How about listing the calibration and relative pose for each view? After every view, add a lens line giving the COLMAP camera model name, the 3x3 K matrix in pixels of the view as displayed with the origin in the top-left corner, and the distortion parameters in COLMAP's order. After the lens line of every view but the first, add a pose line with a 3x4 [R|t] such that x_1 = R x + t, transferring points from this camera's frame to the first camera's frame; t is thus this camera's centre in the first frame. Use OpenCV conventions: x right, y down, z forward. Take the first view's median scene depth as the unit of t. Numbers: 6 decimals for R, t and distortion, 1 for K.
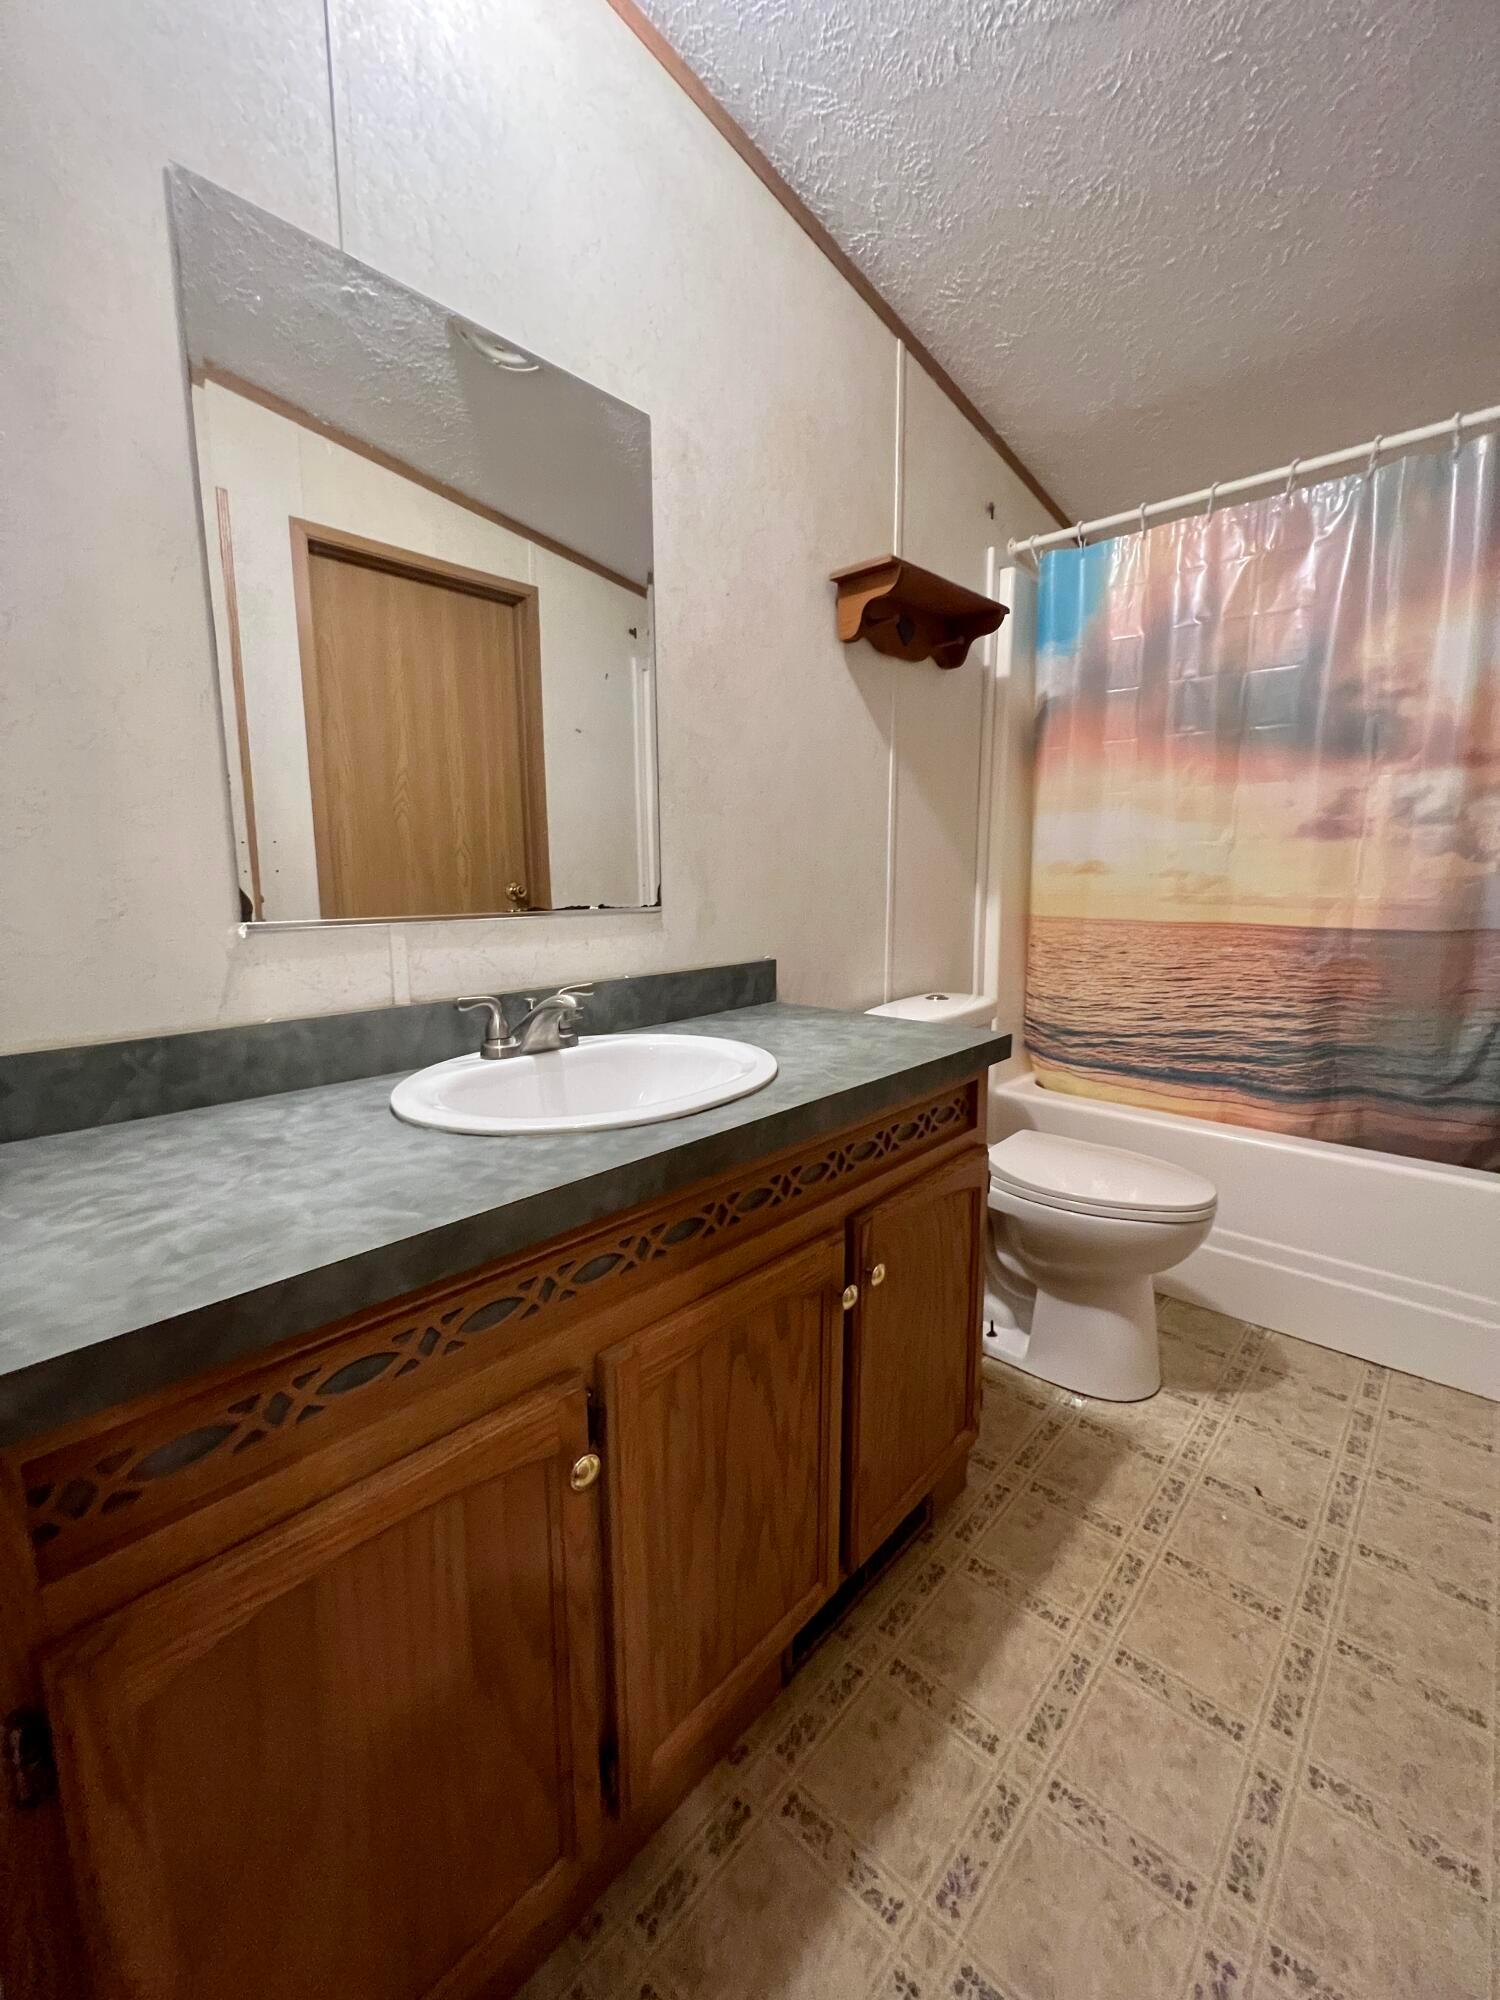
lens RADIAL K [[811.0, 0, 750.0], [0, 811.0, 994.7], [0, 0, 1]] dist [-0.001089, 0.001004]
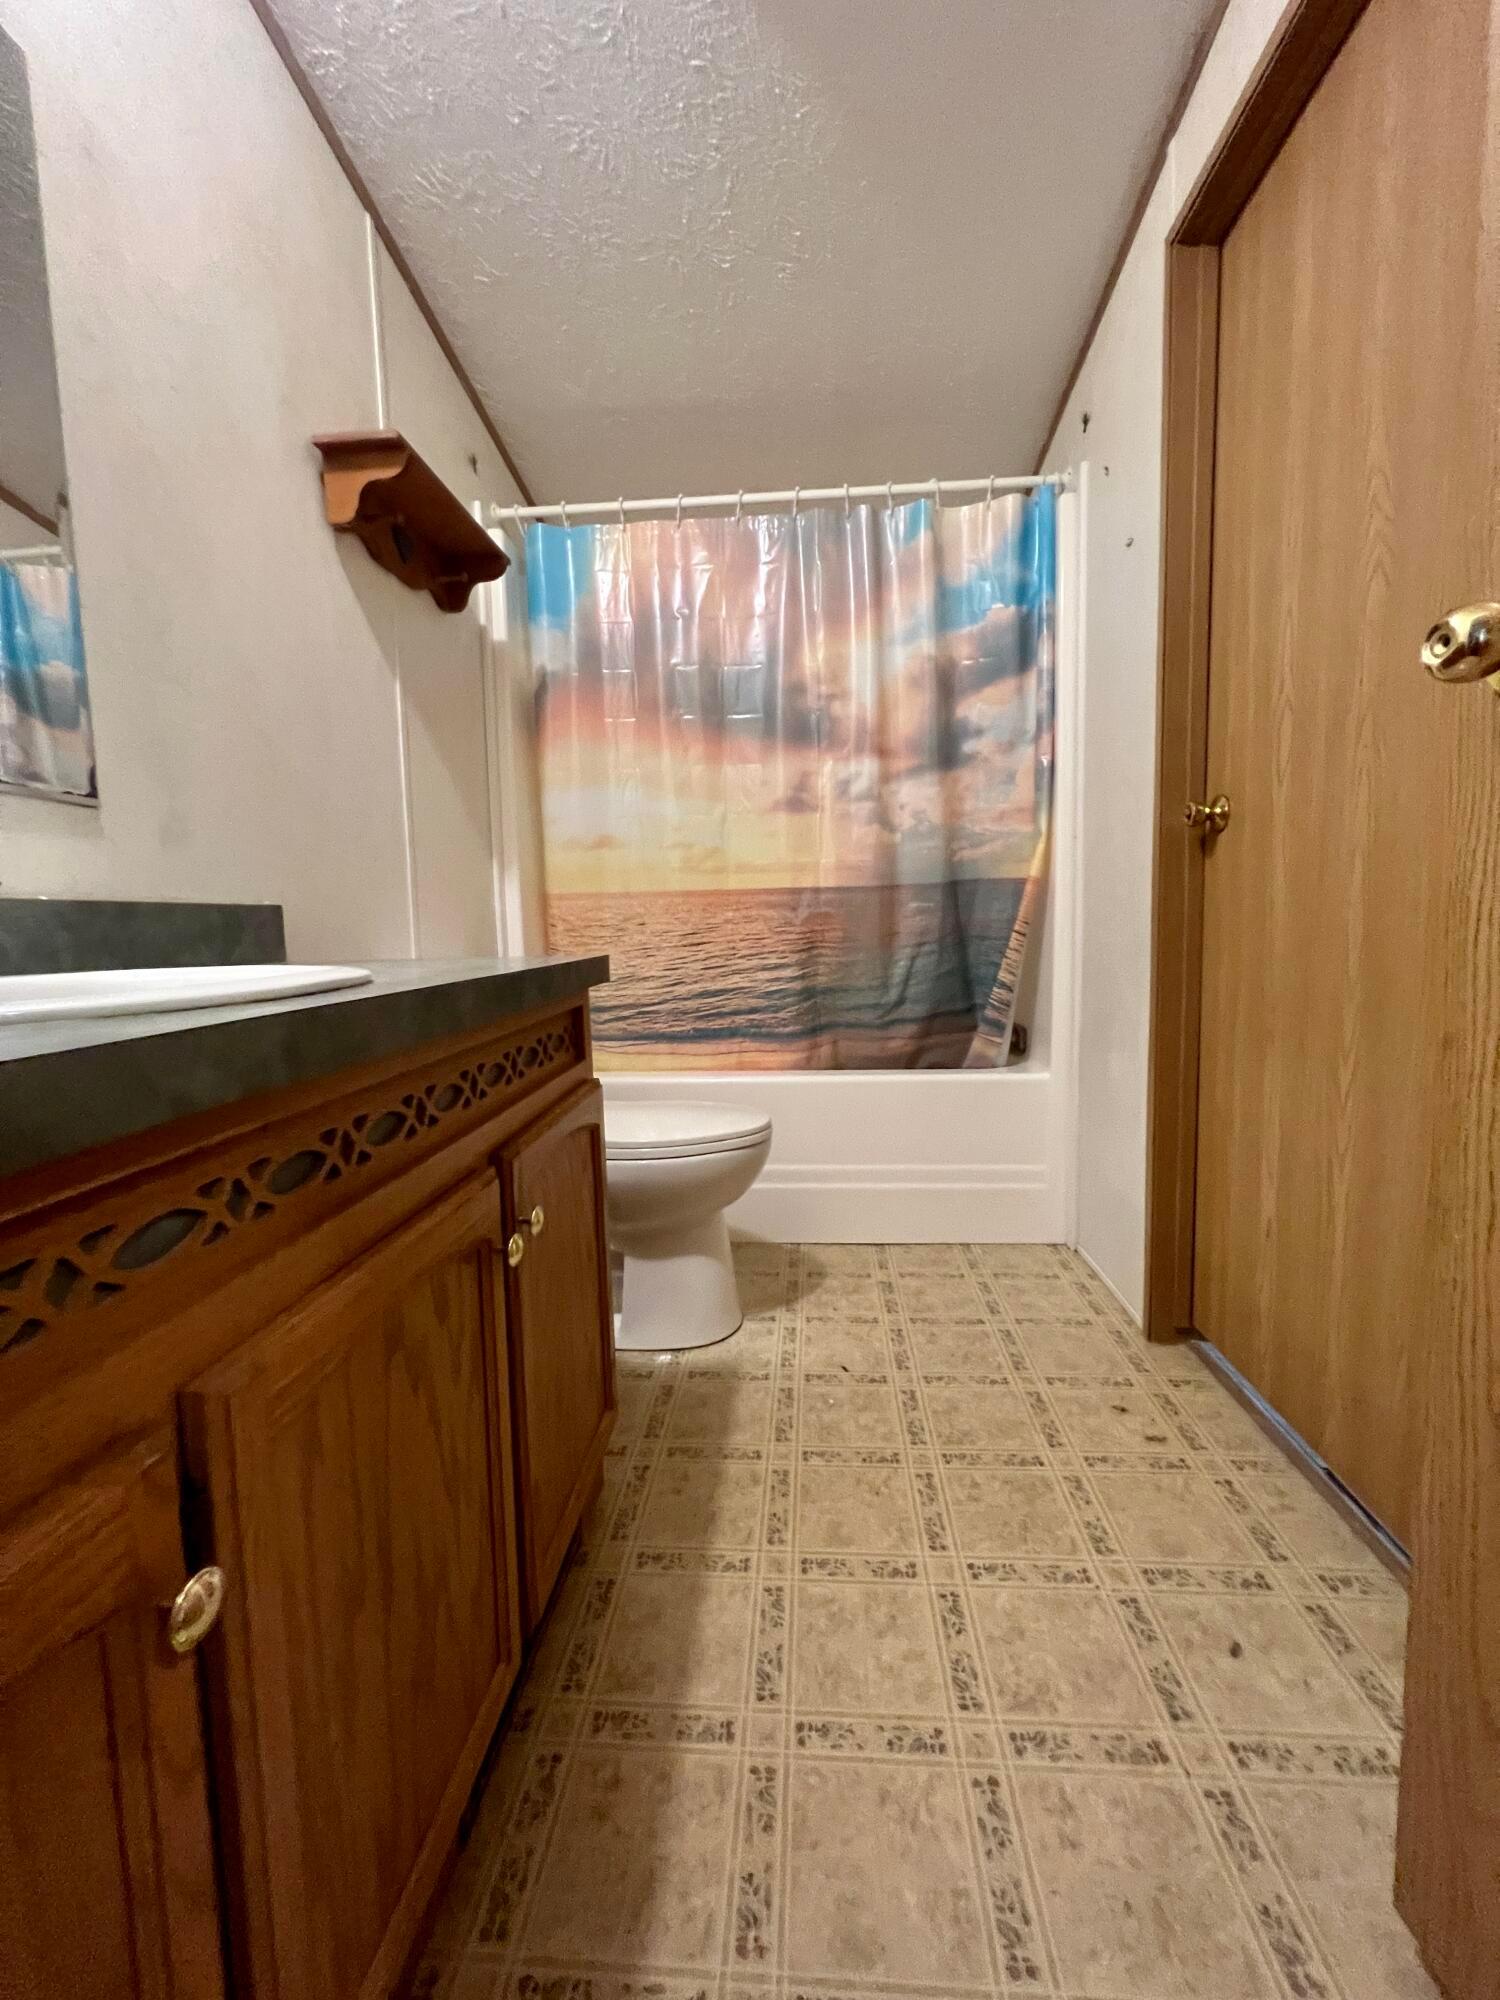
lens RADIAL K [[805.4, 0, 751.3], [0, 805.4, 996.1], [0, 0, 1]] dist [-0.001195, 0.000678]
pose [[0.781636, -0.069677, 0.619830, -0.112061], [0.114056, 0.992952, -0.032209, 0.133160], [-0.613218, 0.095871, 0.784074, 0.176984]]
